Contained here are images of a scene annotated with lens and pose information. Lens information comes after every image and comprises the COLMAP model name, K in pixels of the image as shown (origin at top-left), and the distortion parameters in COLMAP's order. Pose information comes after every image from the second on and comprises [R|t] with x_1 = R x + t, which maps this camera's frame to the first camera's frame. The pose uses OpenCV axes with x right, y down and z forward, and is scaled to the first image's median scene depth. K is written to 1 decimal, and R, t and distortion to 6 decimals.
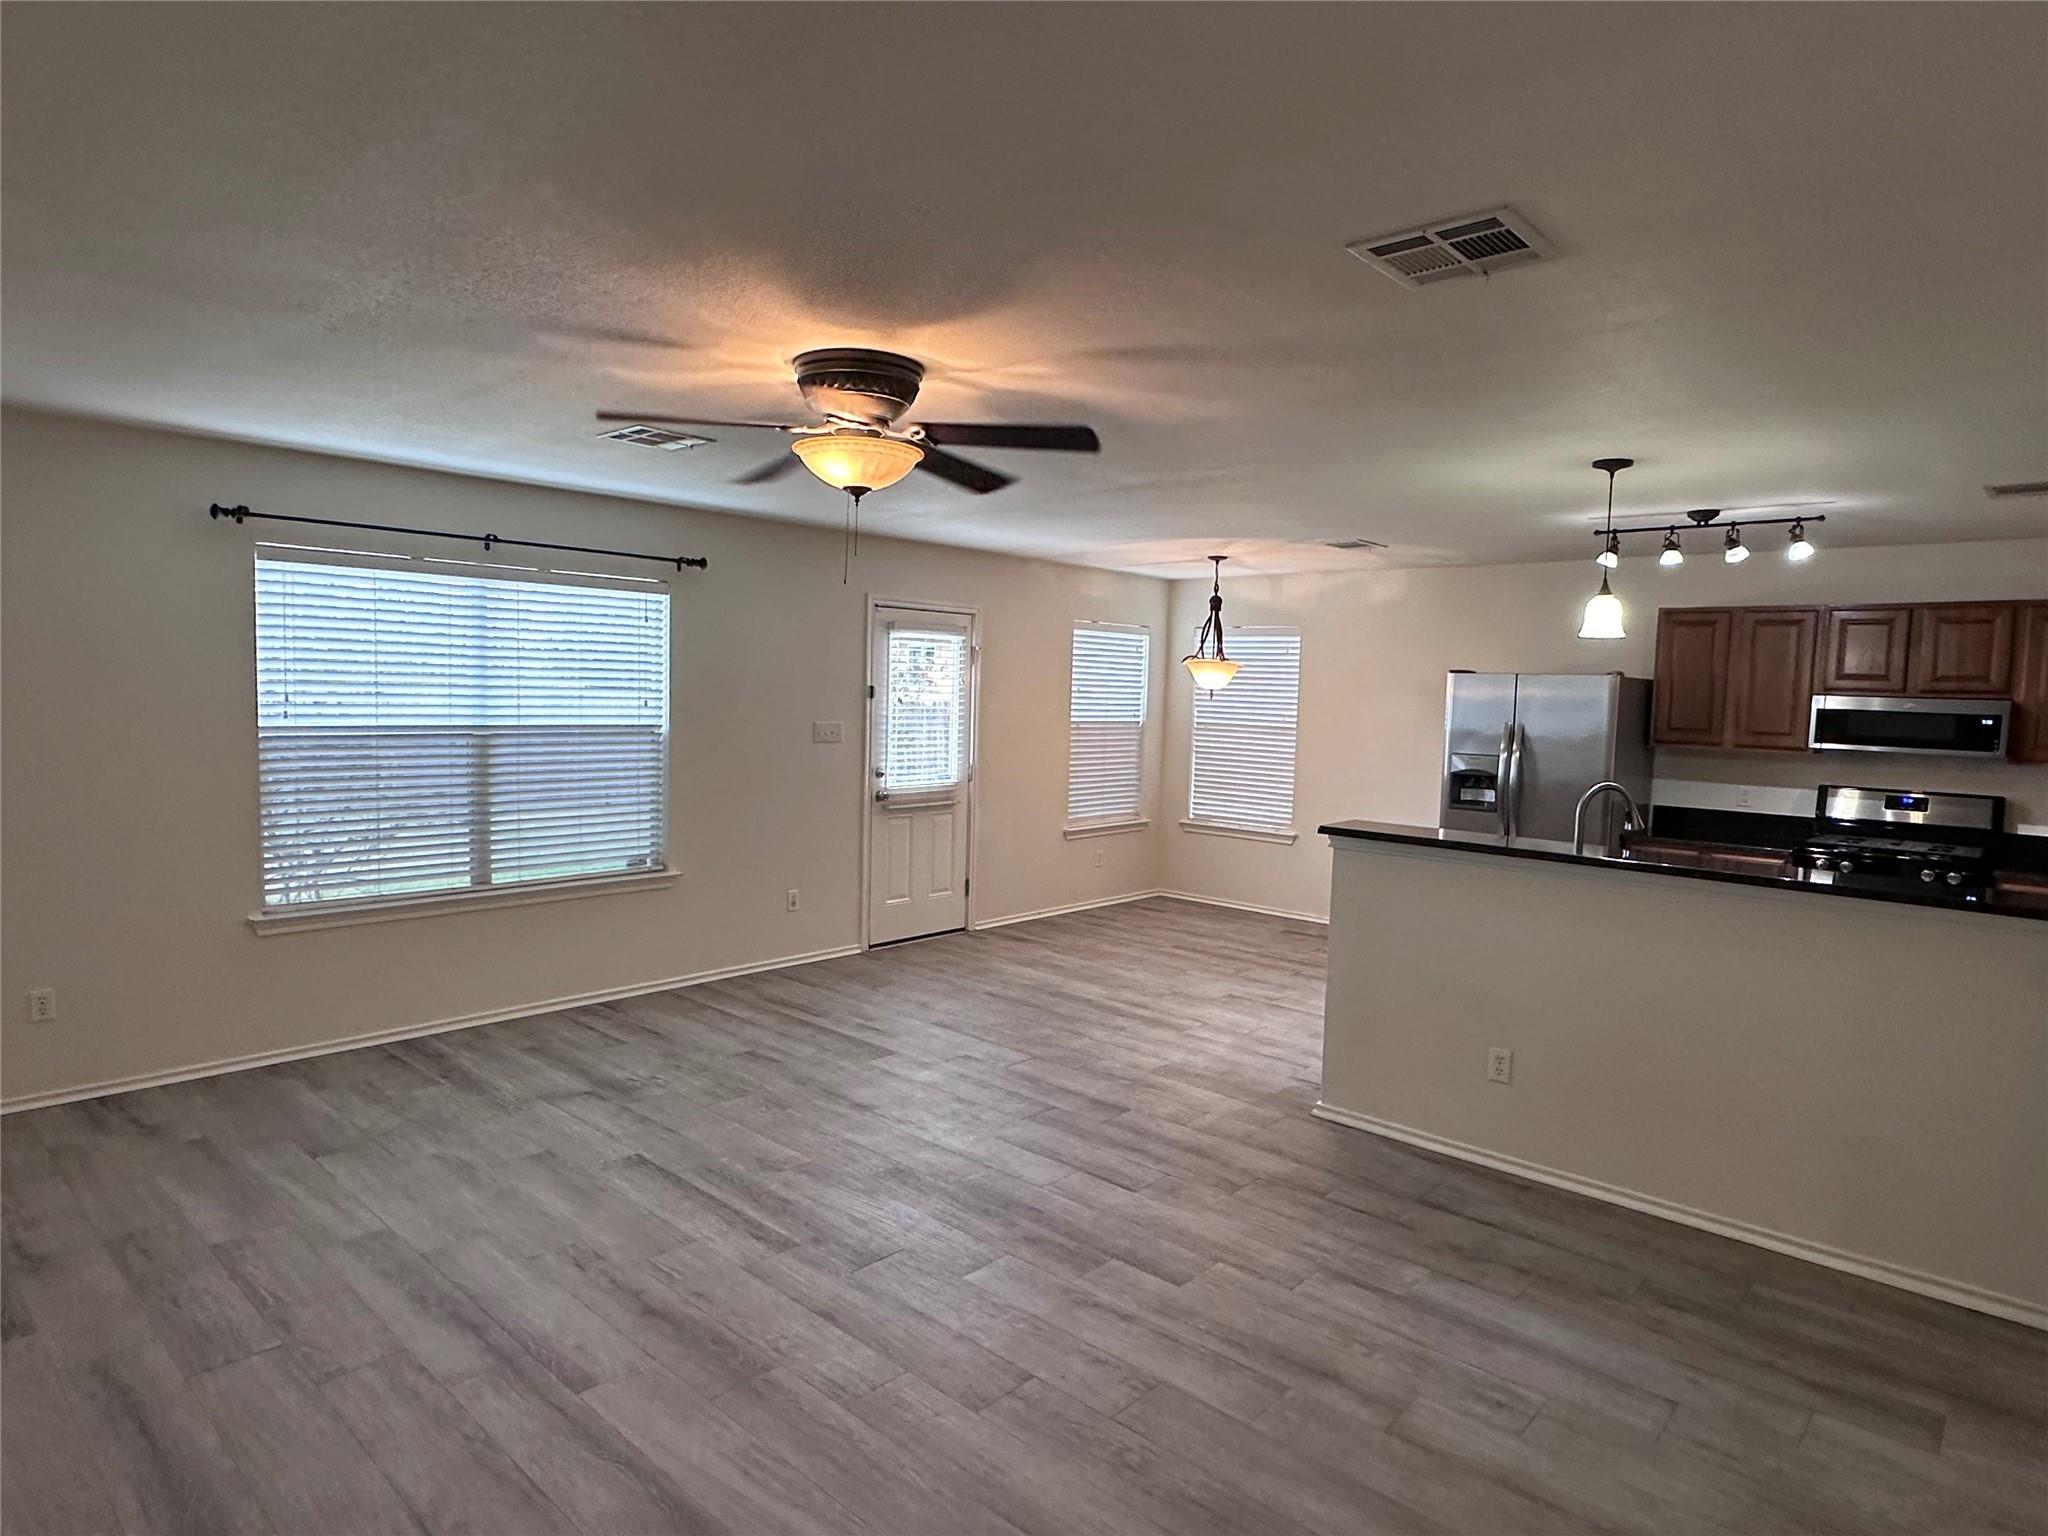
lens RADIAL K [[1164.5, 0, 1018.8], [0, 1164.5, 778.7], [0, 0, 1]] dist [0.003854, 0.000569]
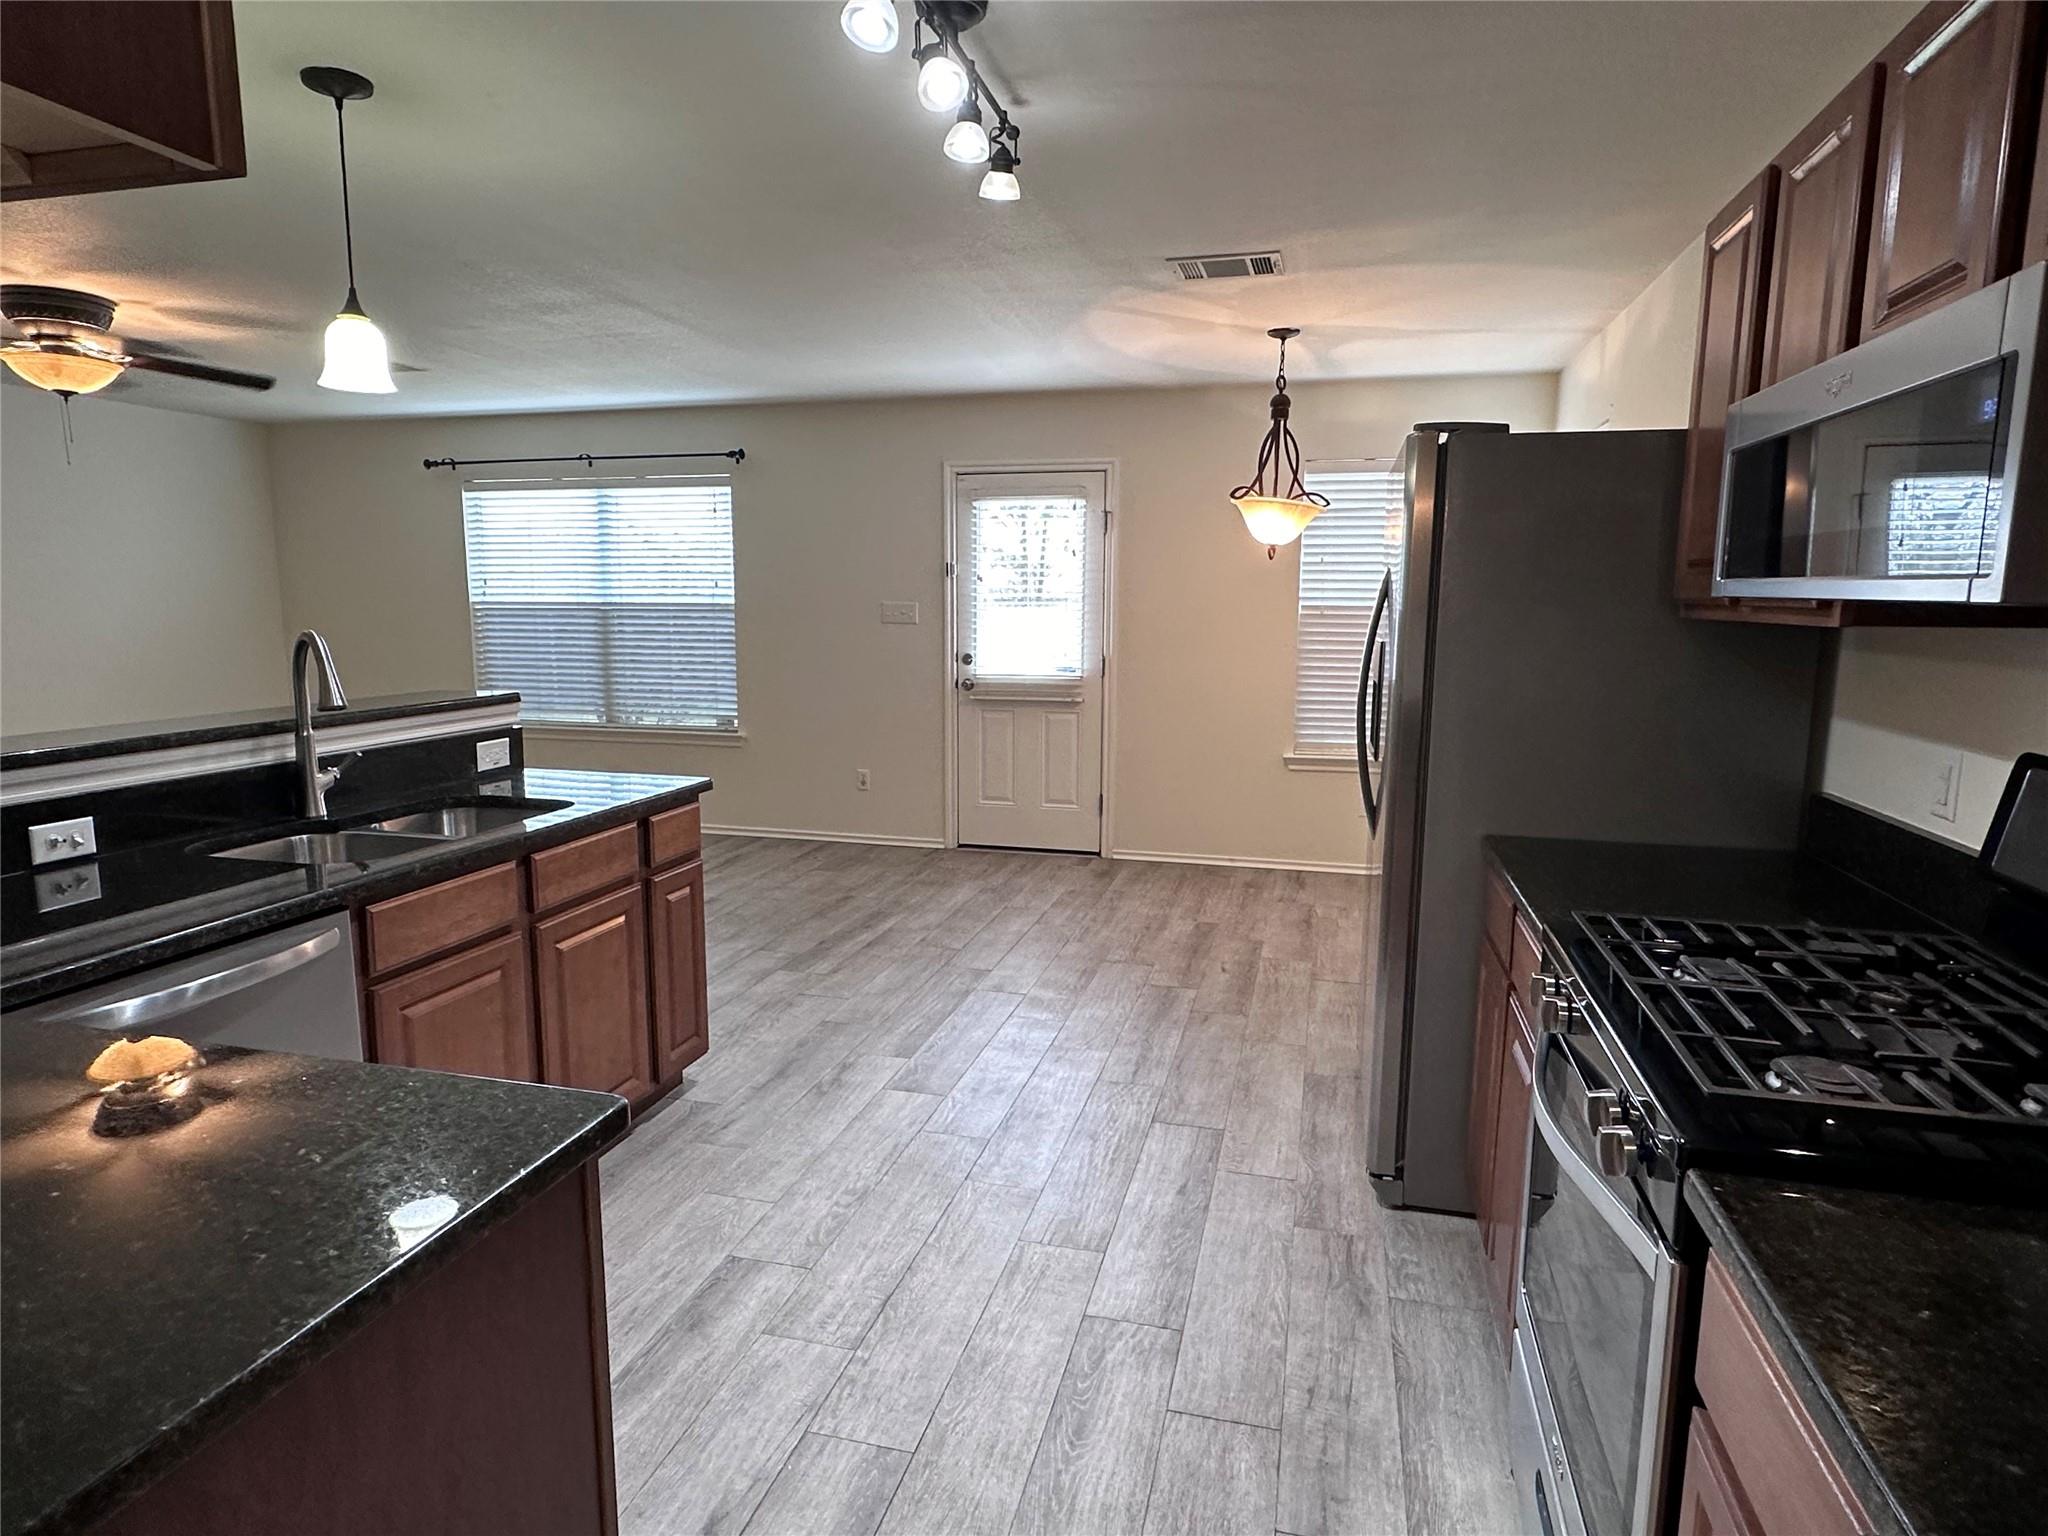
lens RADIAL K [[1164.5, 0, 1018.8], [0, 1164.5, 778.7], [0, 0, 1]] dist [0.003854, 0.000569]
pose [[0.462085, 0.111334, -0.879820, 0.845870], [-0.061933, 0.993718, 0.093219, 0.000950], [0.884671, 0.011415, 0.466077, 0.716712]]
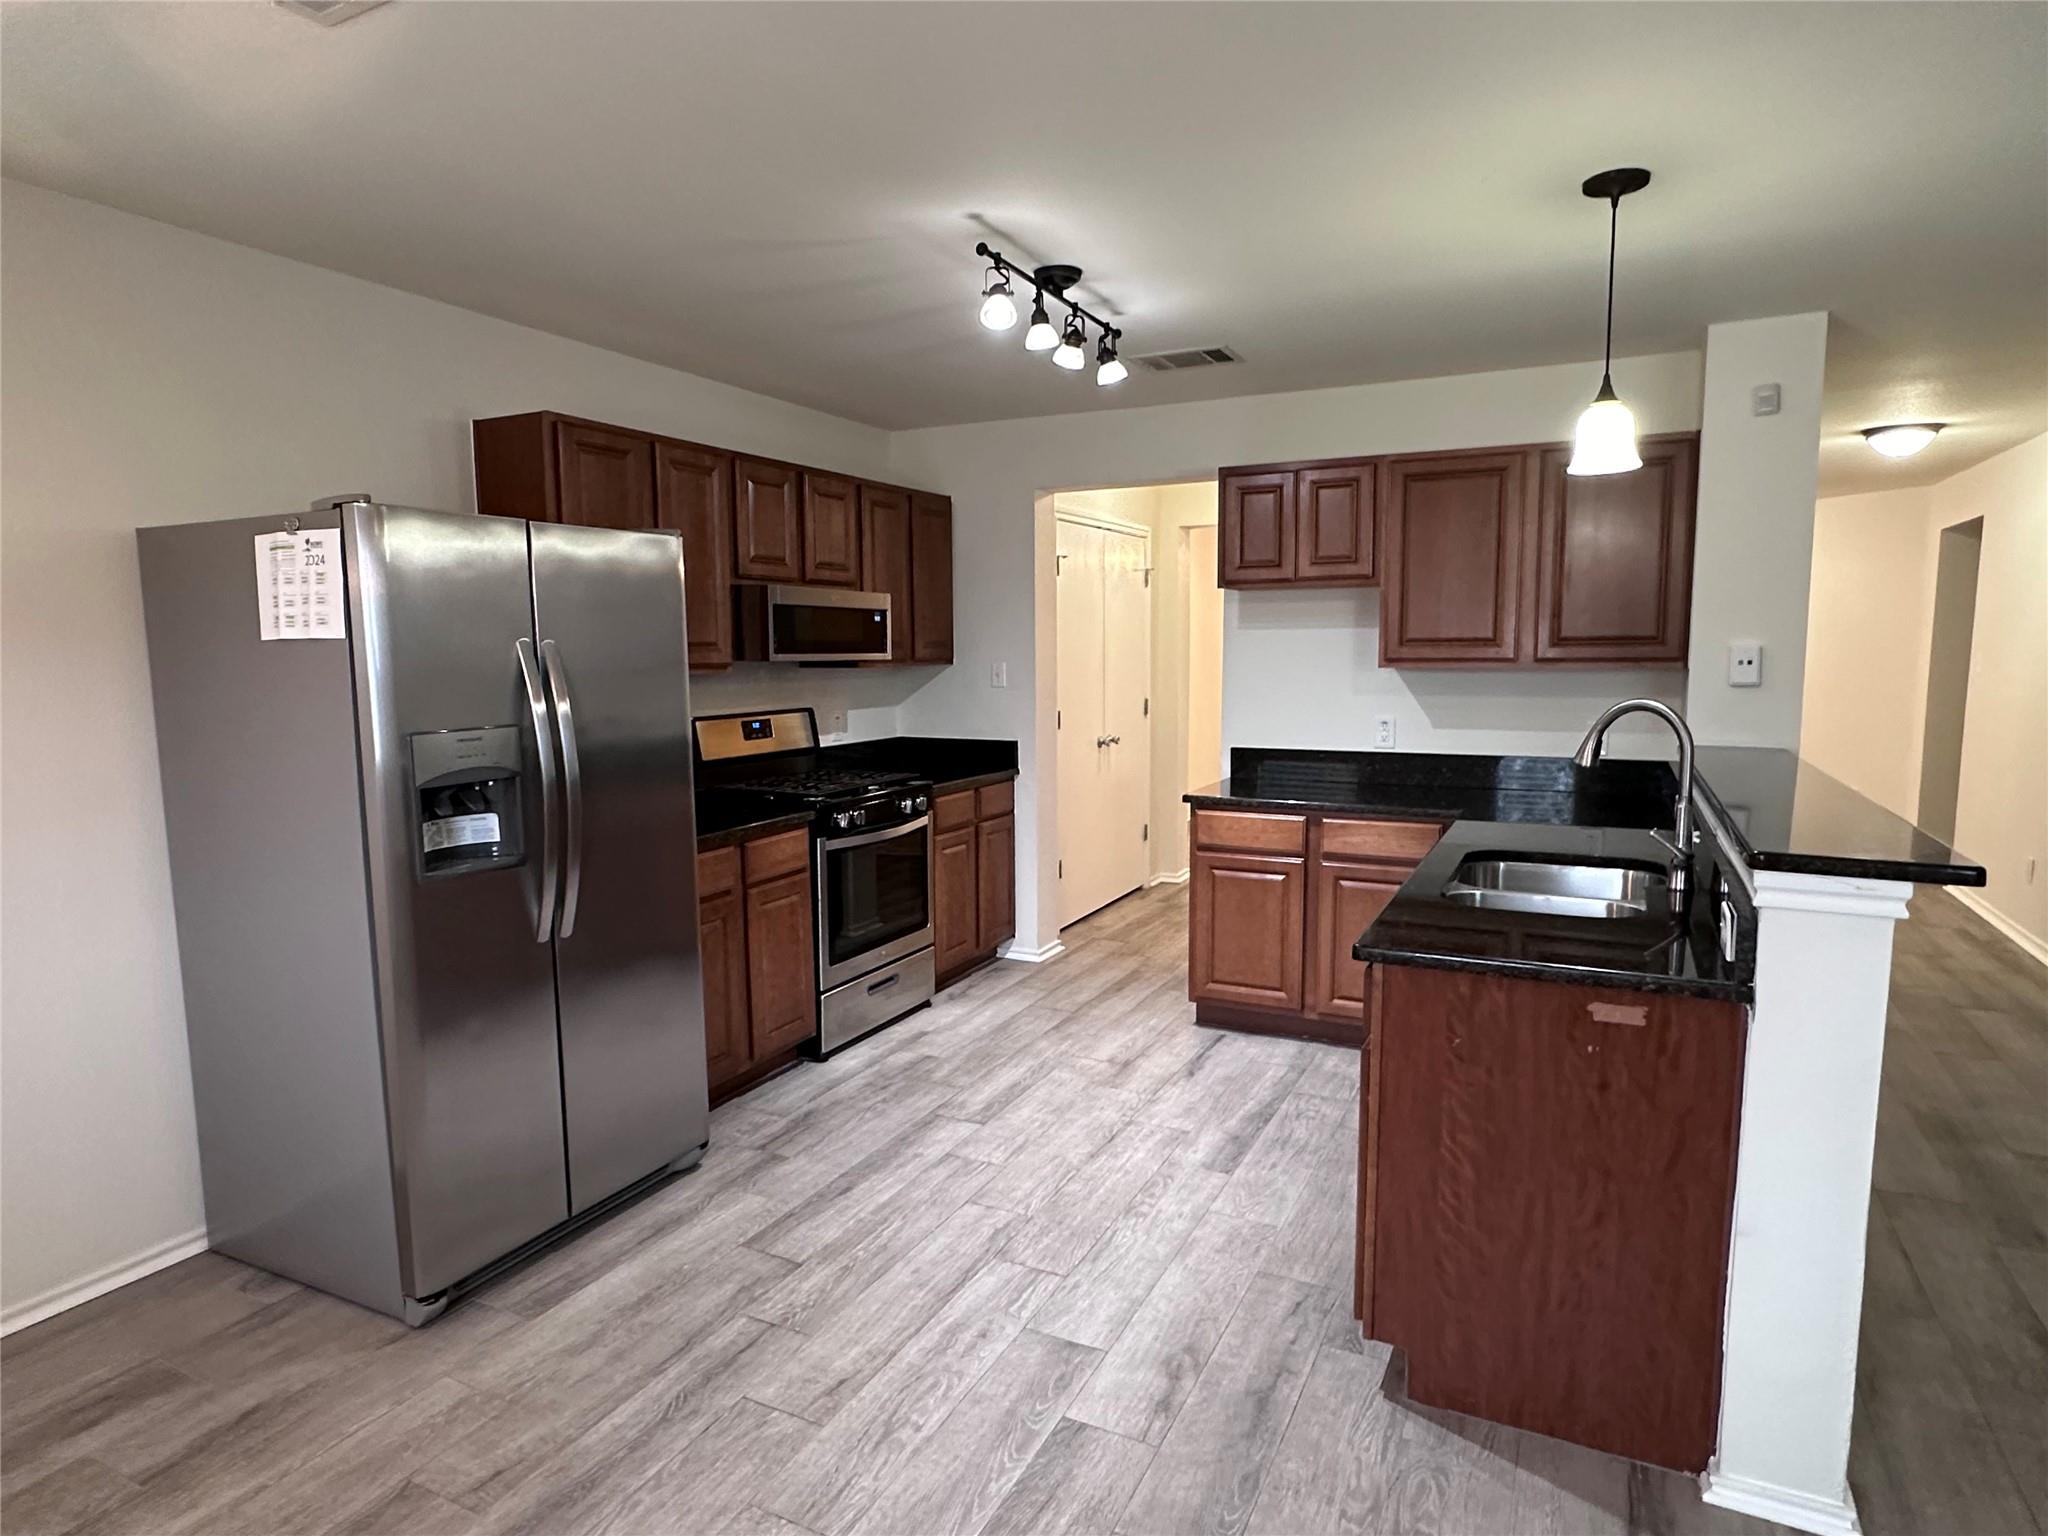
lens RADIAL K [[1164.5, 0, 1018.8], [0, 1164.5, 778.7], [0, 0, 1]] dist [0.003854, 0.000569]
pose [[-0.270769, -0.137754, 0.952737, -0.026666], [0.075342, 0.983640, 0.163634, -0.059288], [-0.959691, 0.116088, -0.255961, 1.037730]]
